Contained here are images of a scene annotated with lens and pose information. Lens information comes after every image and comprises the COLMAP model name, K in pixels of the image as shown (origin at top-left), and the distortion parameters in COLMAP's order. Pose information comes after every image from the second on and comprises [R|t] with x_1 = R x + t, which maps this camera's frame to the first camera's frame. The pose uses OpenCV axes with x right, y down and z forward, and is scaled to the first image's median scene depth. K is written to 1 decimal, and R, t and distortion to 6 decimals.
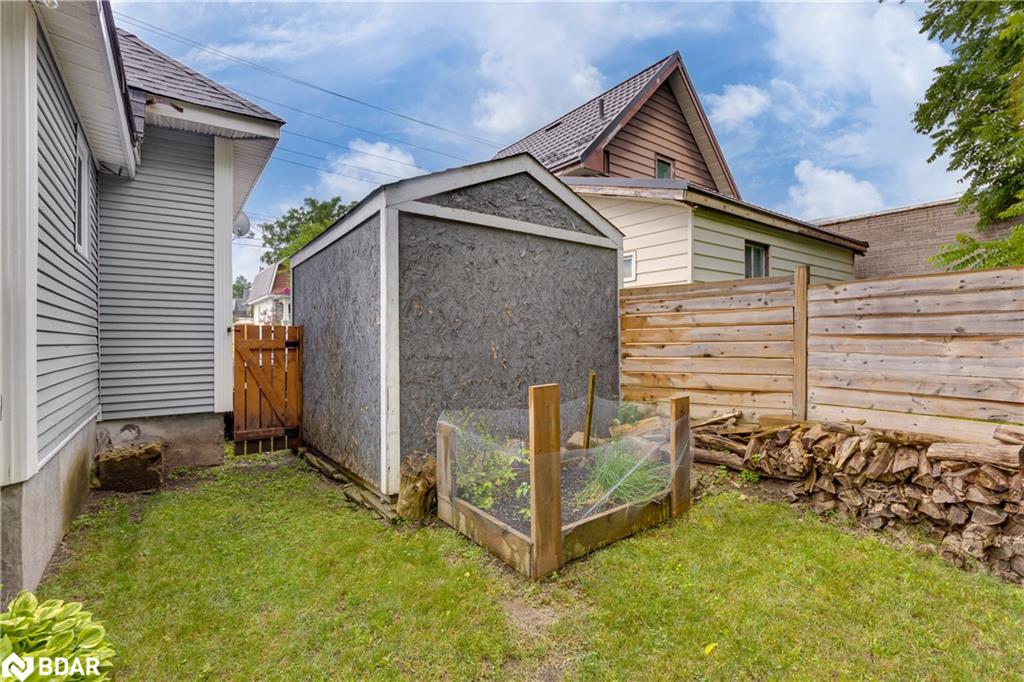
lens RADIAL K [[473.4, 0, 512.4], [0, 473.4, 340.6], [0, 0, 1]] dist [-0.002732, -0.000320]
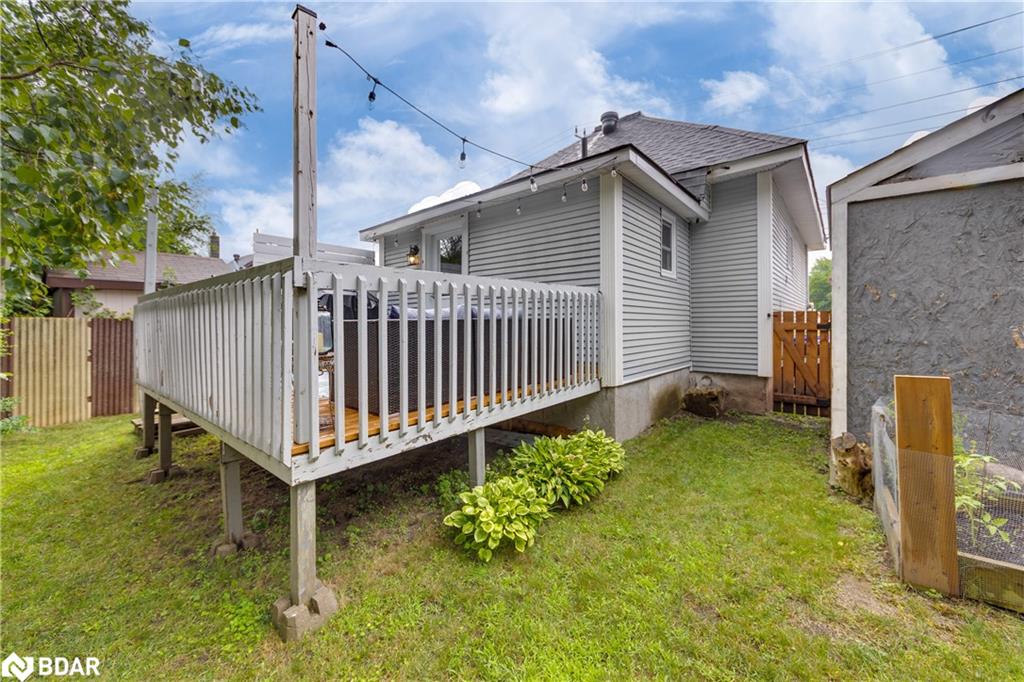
lens RADIAL K [[393.4, 0, 510.6], [0, 393.4, 333.0], [0, 0, 1]] dist [-0.001920, 0.000006]
pose [[0.236510, 0.028200, -0.971220, 0.413487], [-0.002437, 0.999593, 0.028431, -0.004197], [0.971626, -0.004358, 0.236483, 0.047478]]
